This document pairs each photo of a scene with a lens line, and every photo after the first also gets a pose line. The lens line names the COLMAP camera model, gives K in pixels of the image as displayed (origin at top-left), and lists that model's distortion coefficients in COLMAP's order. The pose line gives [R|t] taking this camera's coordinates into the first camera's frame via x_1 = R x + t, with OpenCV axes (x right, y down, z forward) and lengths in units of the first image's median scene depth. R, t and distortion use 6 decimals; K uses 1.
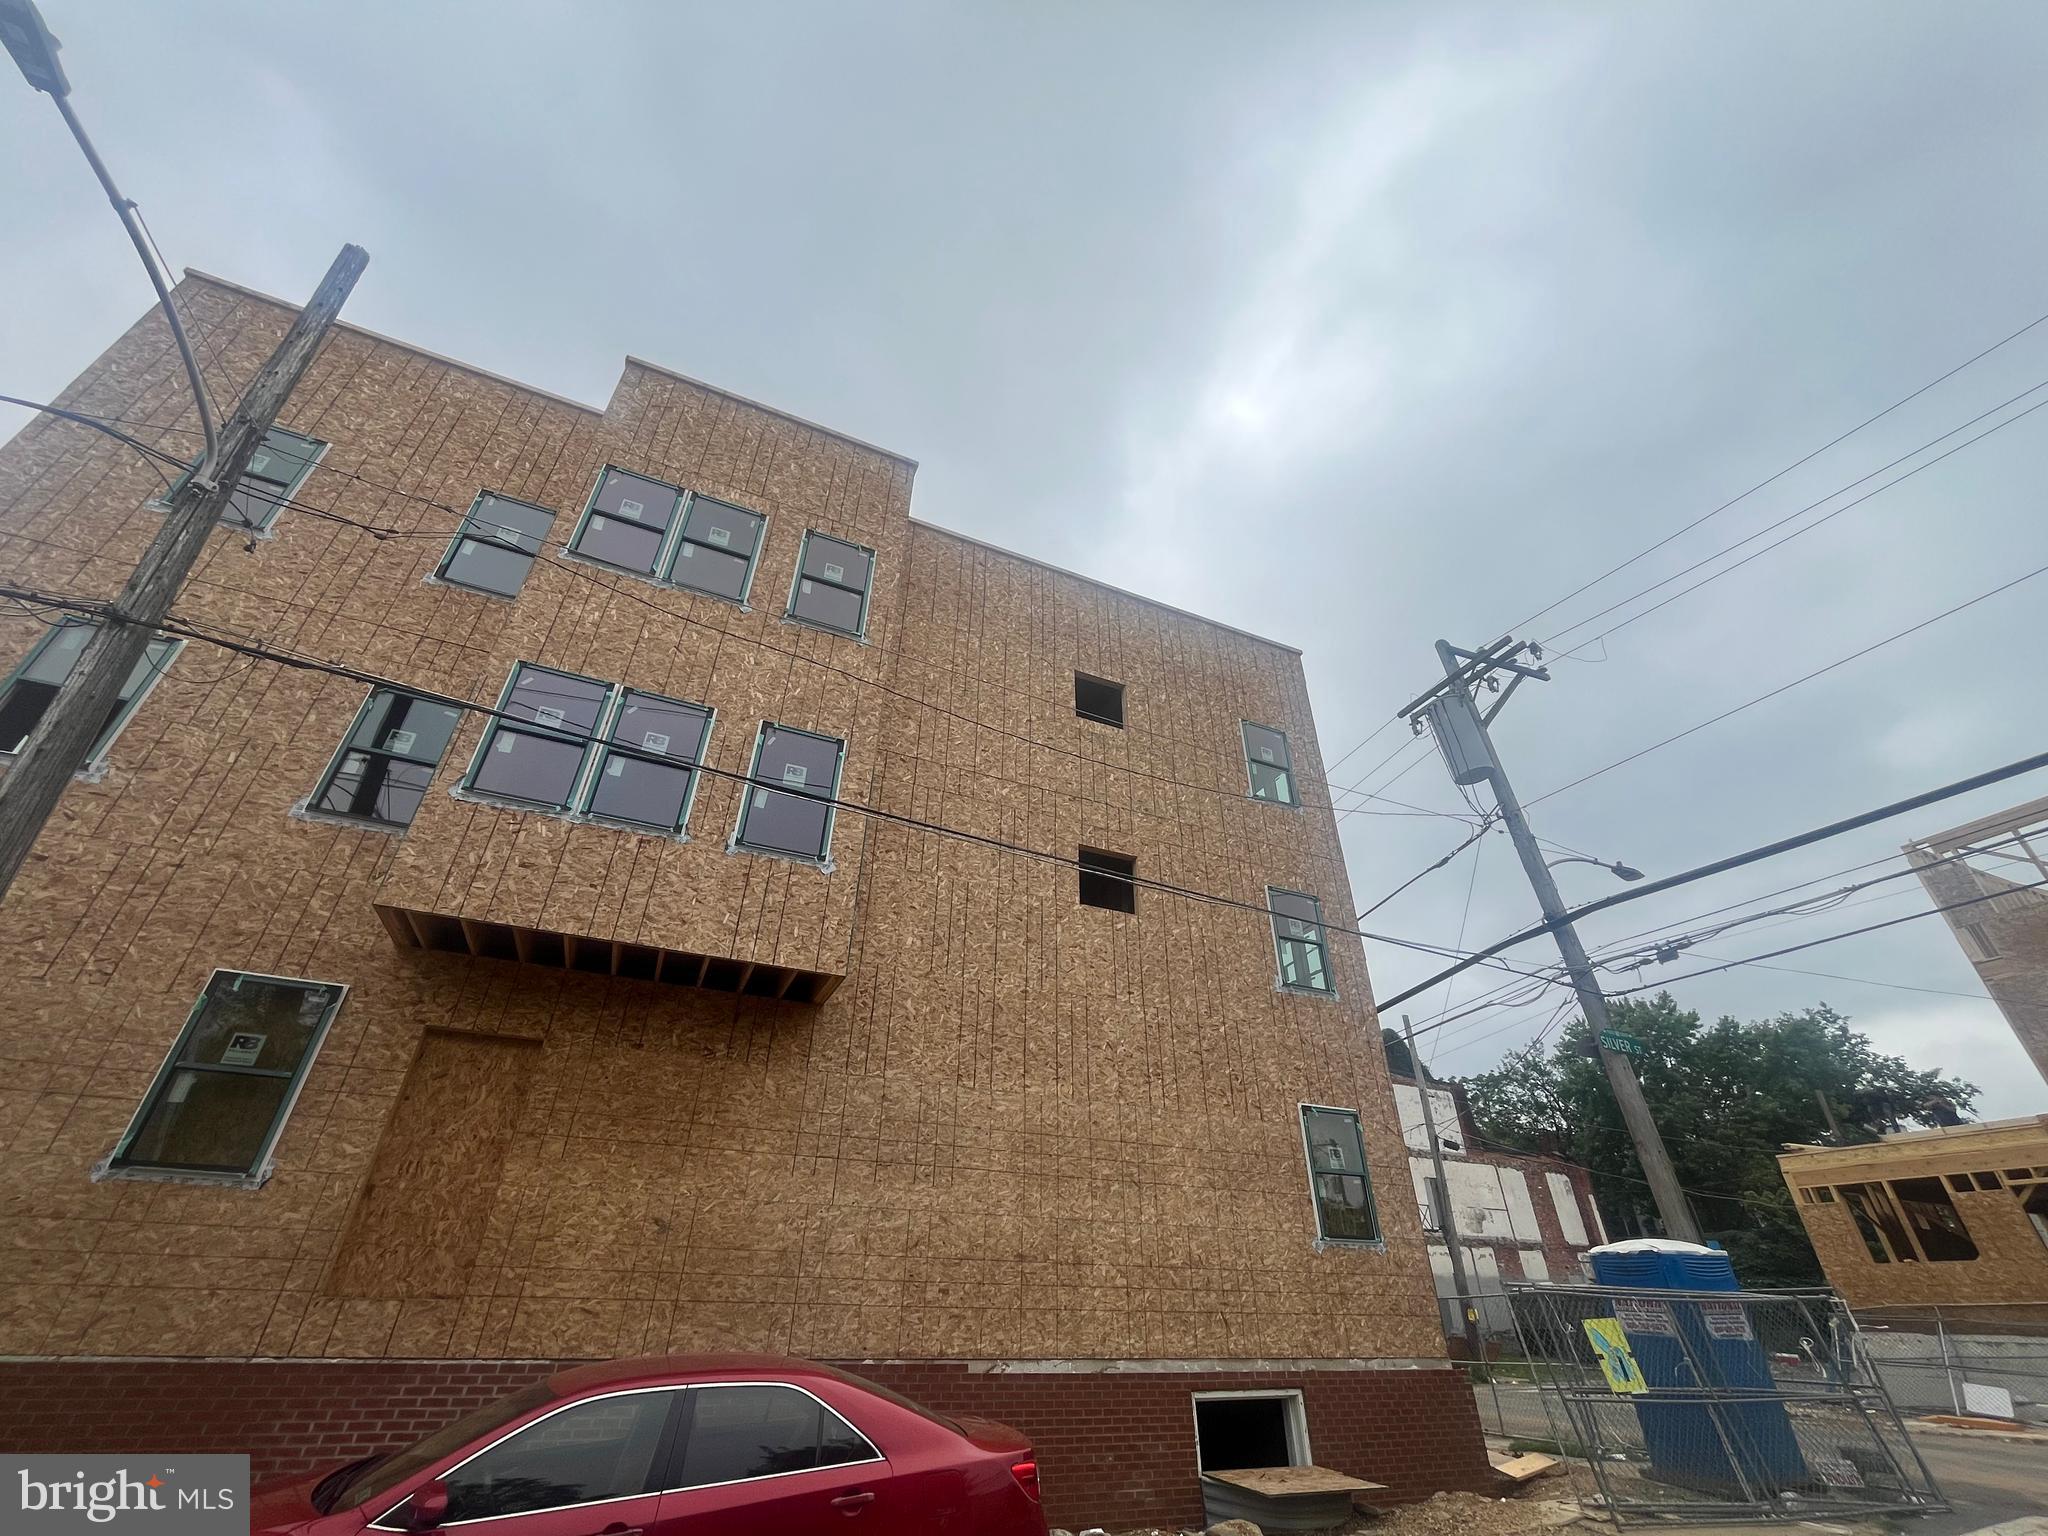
lens RADIAL K [[833.3, 0, 1013.4], [0, 833.3, 774.9], [0, 0, 1]] dist [-0.001222, -0.000015]
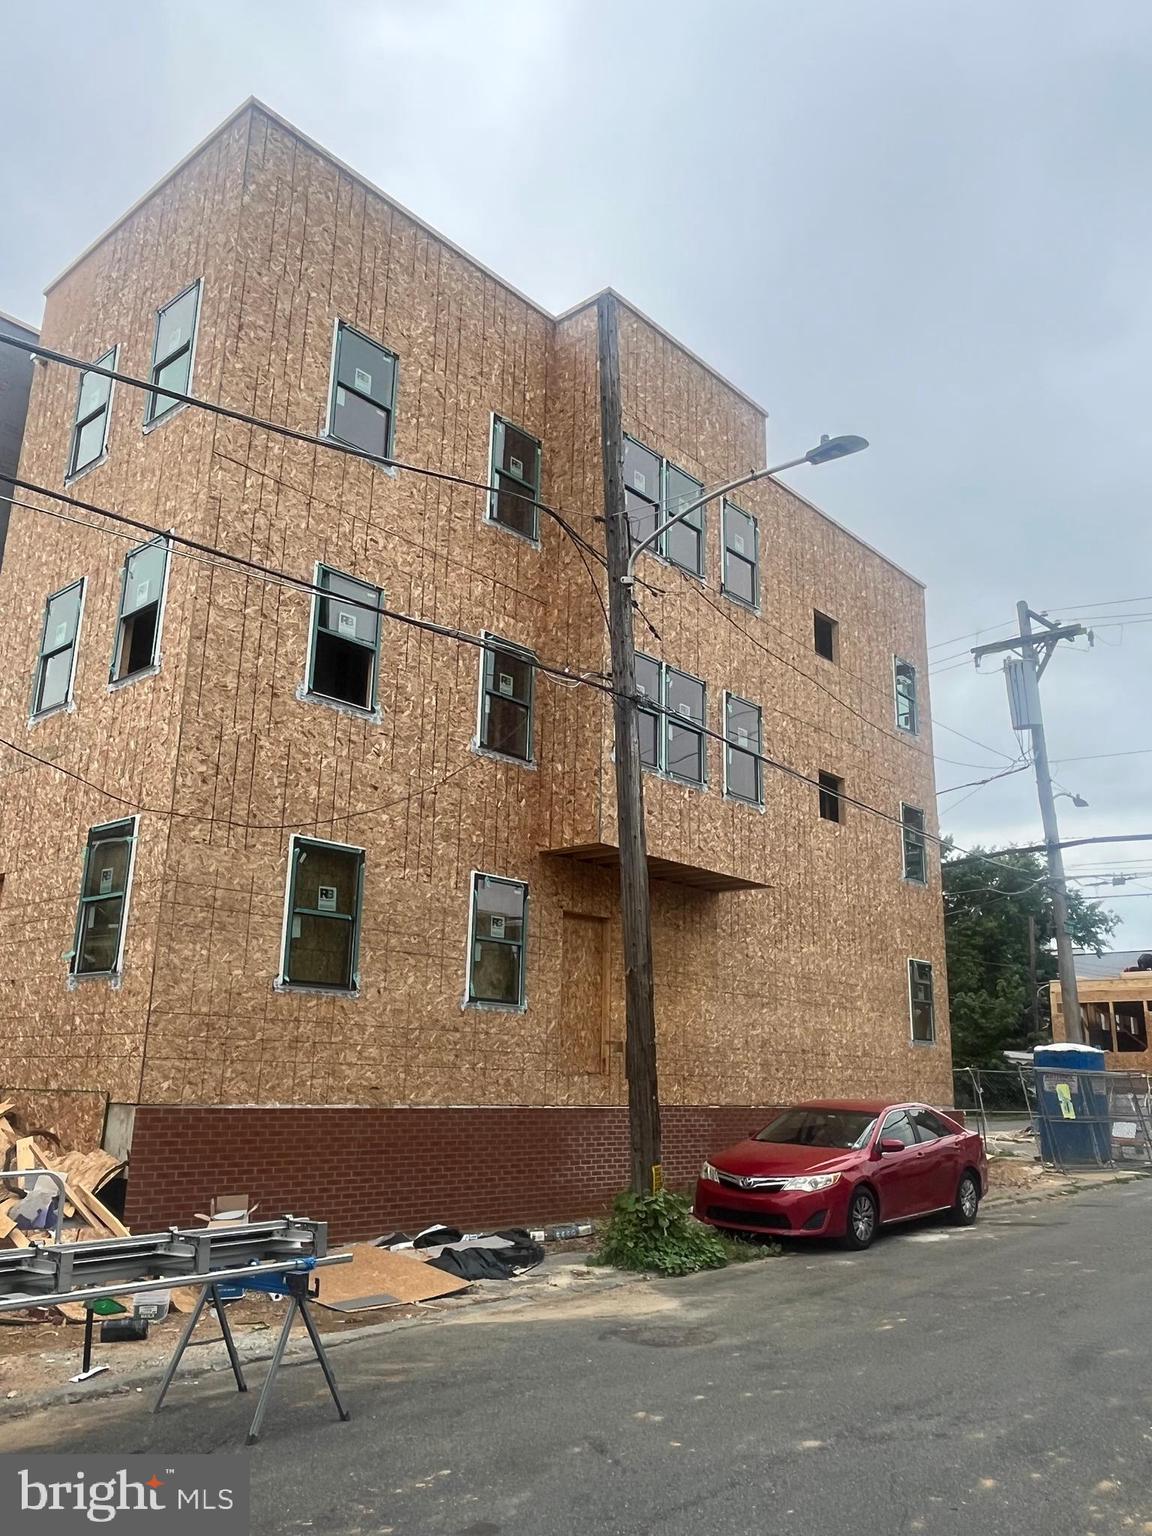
lens RADIAL K [[1264.8, 0, 514.5], [0, 1264.8, 756.2], [0, 0, 1]] dist [0.010979, -0.015664]
pose [[0.902195, 0.105965, 0.418110, -1.402055], [-0.232526, 0.935921, 0.264544, -0.413231], [-0.363286, -0.335891, 0.869023, -0.640153]]
